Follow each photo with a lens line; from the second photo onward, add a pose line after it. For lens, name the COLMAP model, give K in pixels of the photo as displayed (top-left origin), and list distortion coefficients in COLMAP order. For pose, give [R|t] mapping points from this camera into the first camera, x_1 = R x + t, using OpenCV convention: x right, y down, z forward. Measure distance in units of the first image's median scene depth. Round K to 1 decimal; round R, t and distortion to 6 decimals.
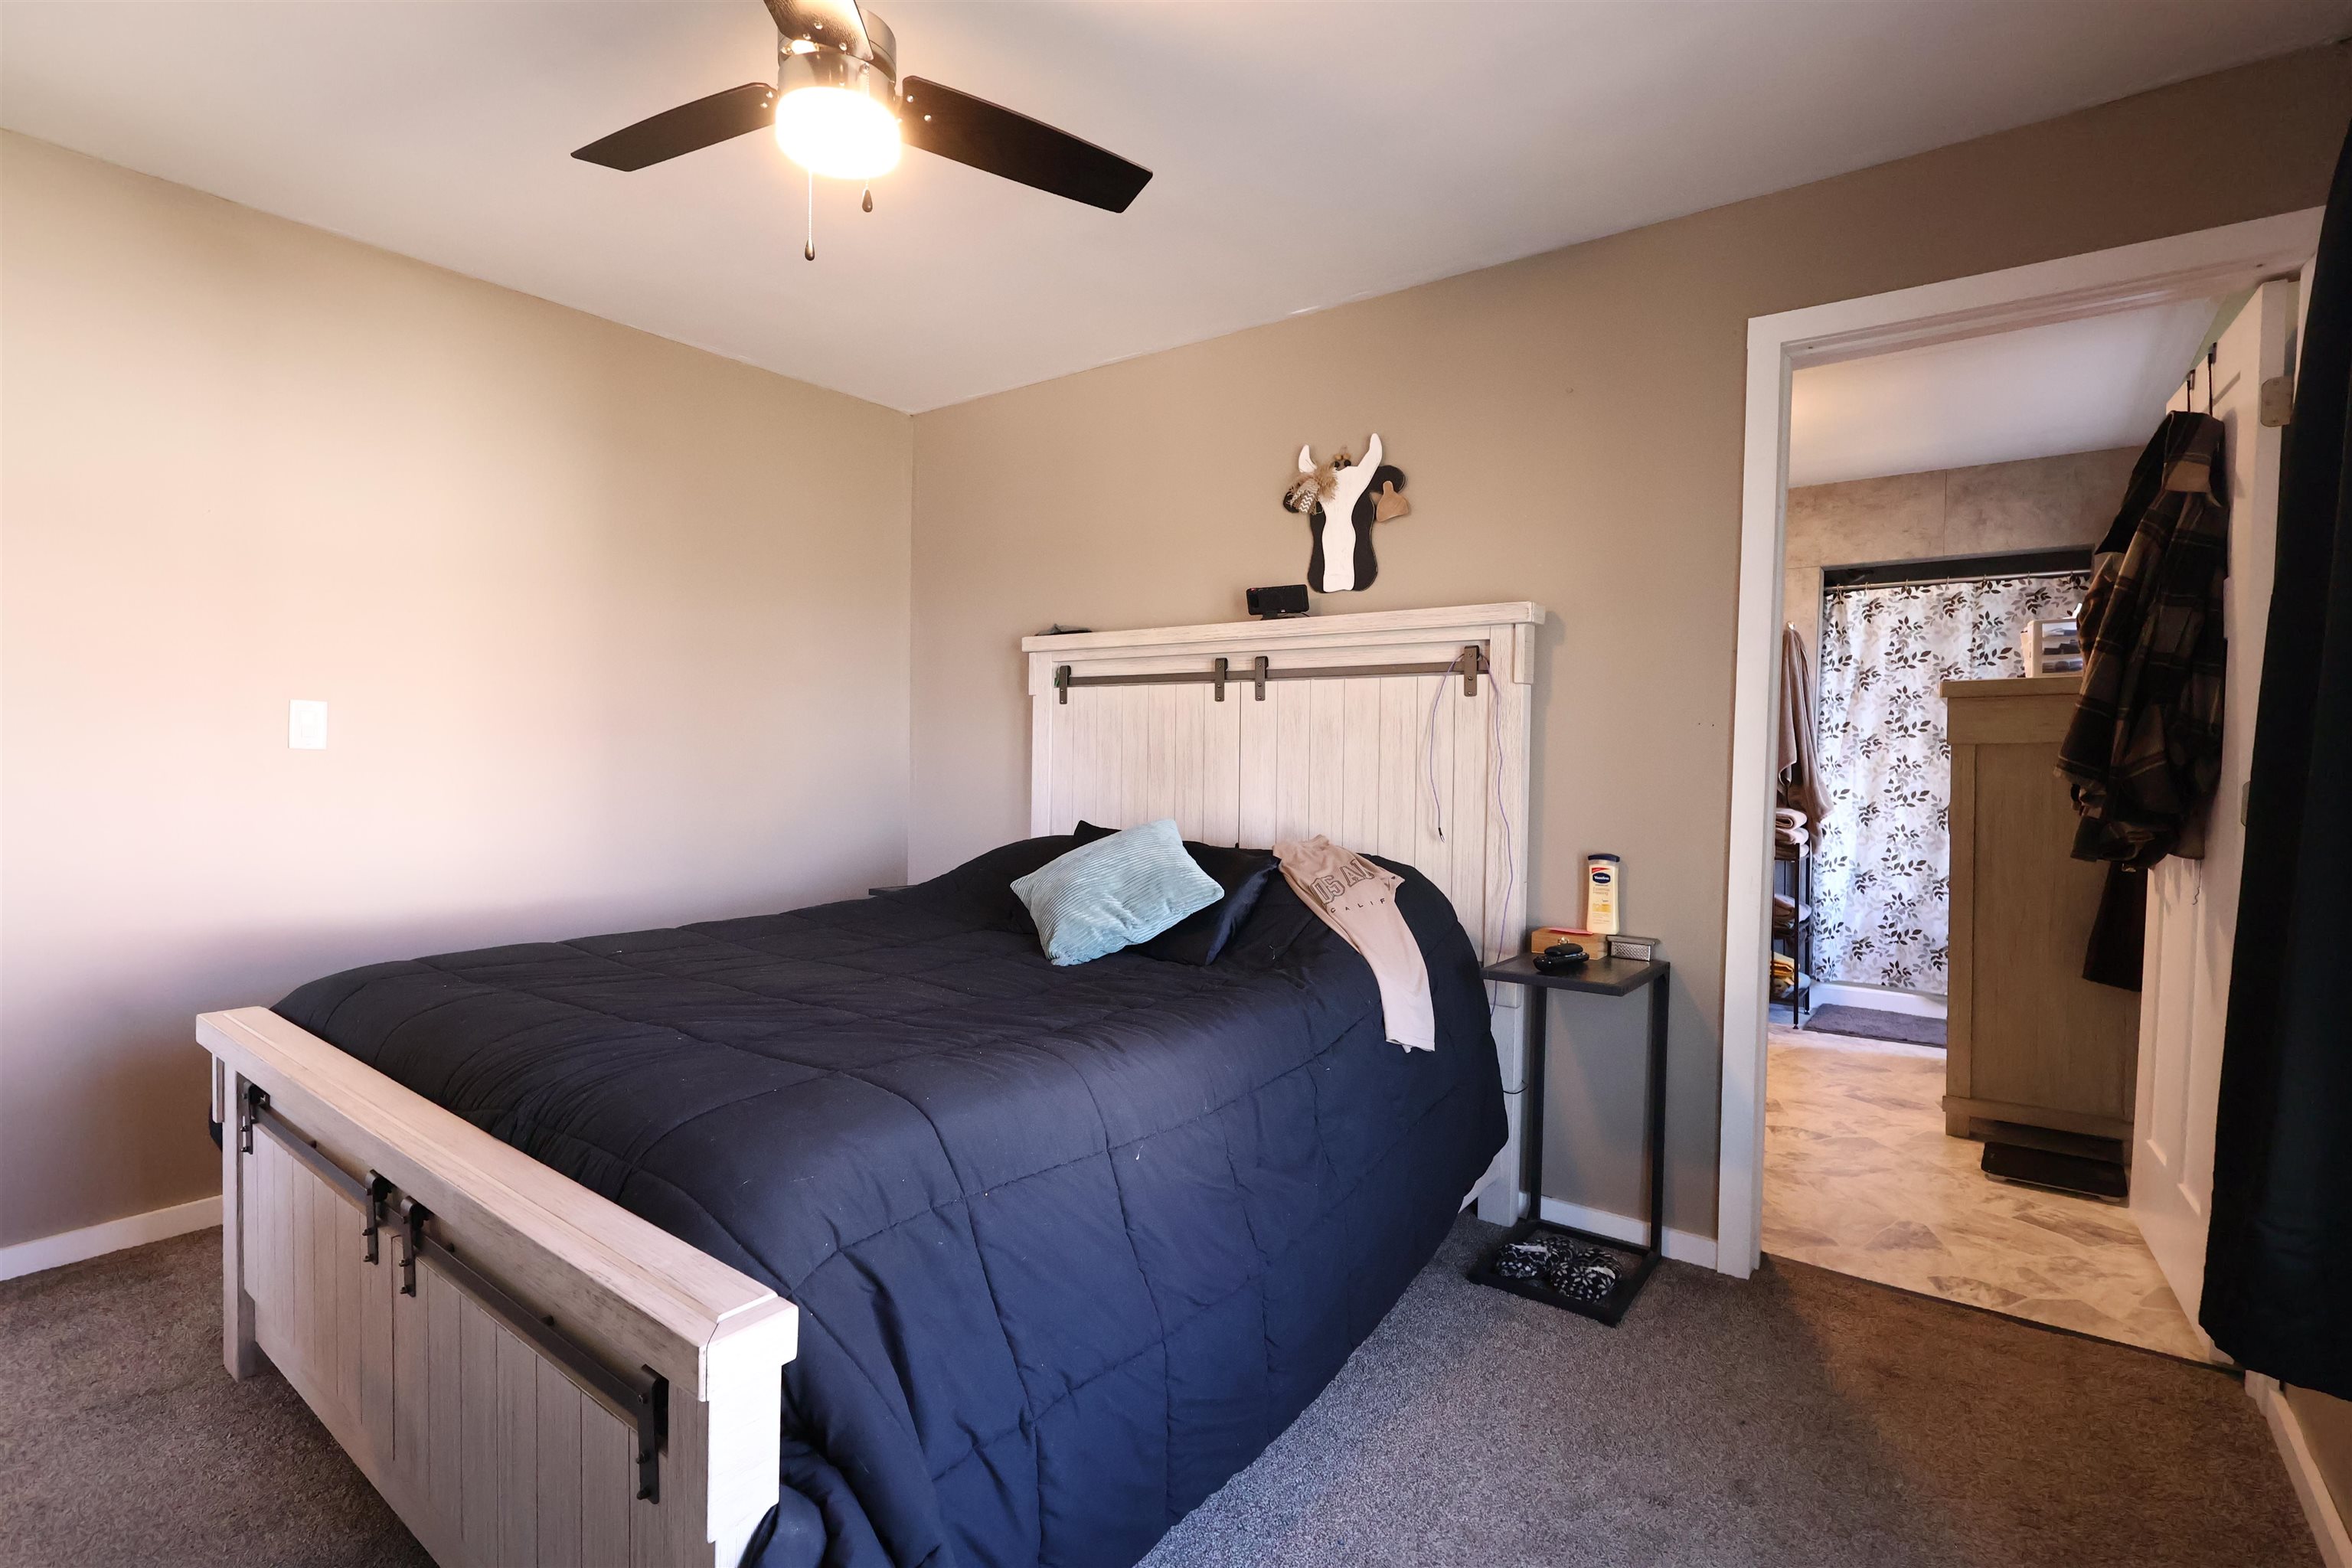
lens RADIAL K [[1080.7, 0, 1172.7], [0, 1080.7, 783.6], [0, 0, 1]] dist [0.002085, -0.000069]
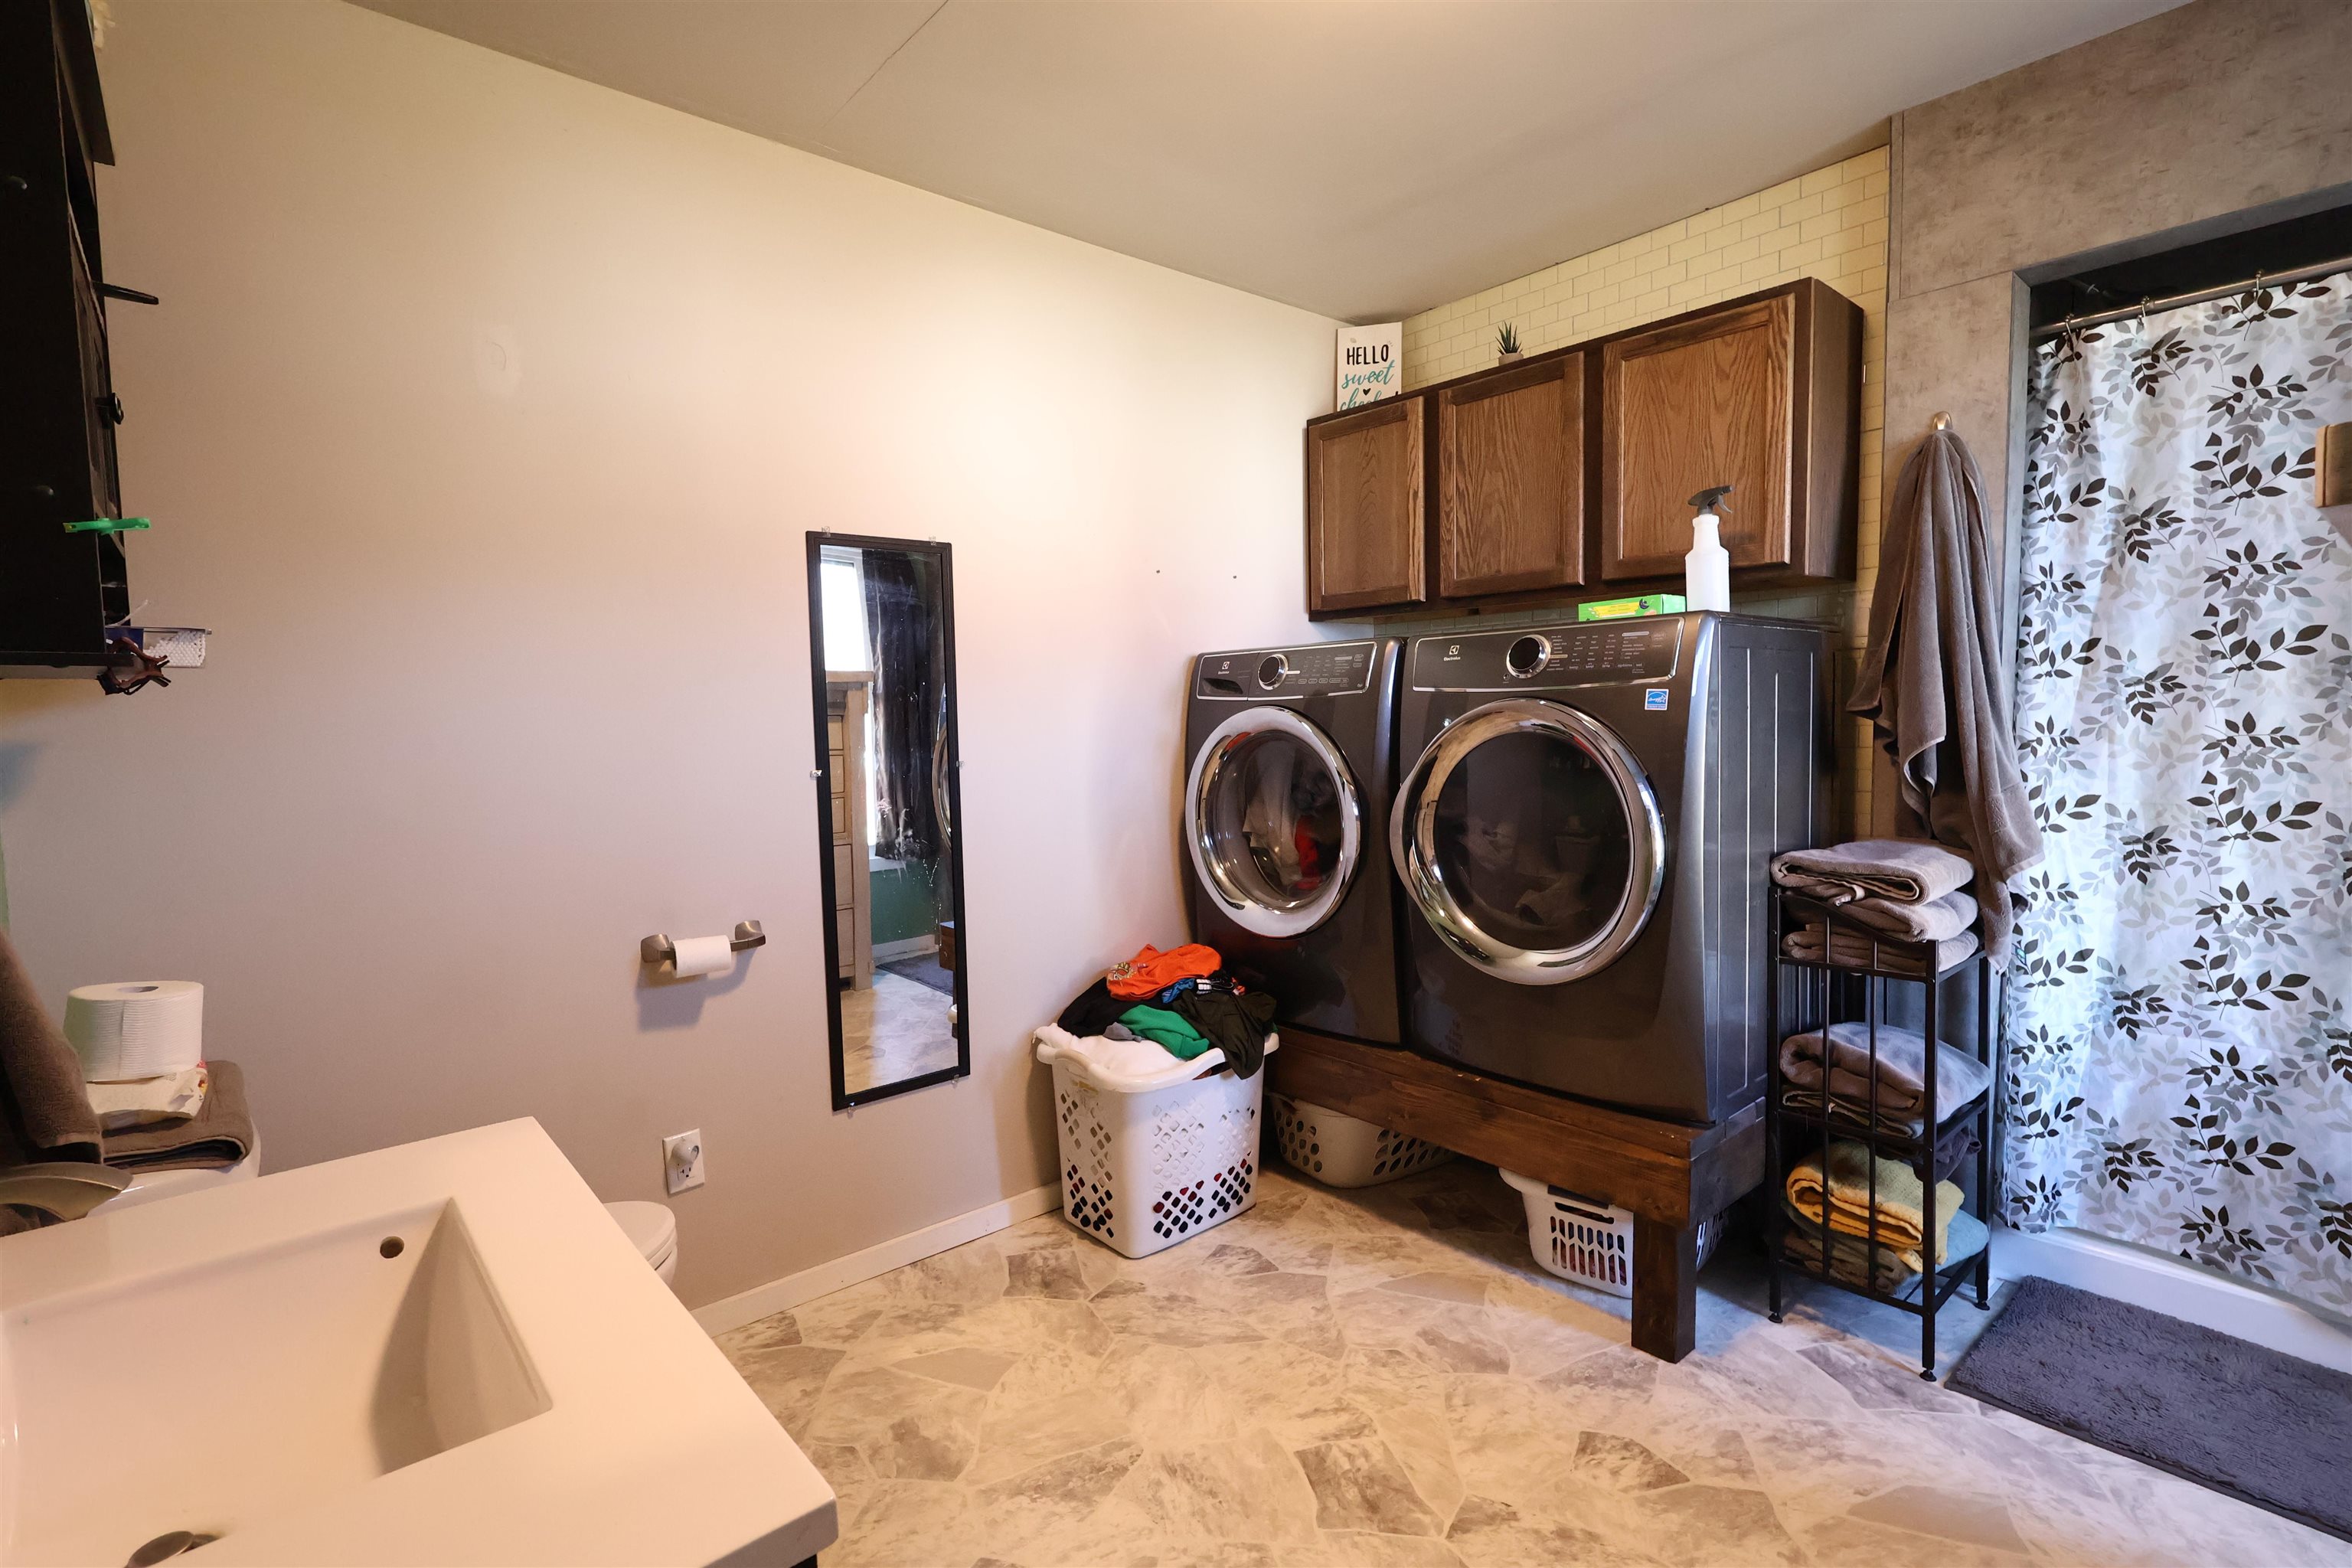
lens RADIAL K [[1080.7, 0, 1173.5], [0, 1080.7, 782.4], [0, 0, 1]] dist [0.002085, -0.000069]
pose [[0.974252, -0.022590, -0.224329, 0.370470], [0.032645, 0.998617, 0.041216, -0.030229], [0.223088, -0.047477, 0.973642, 0.508065]]
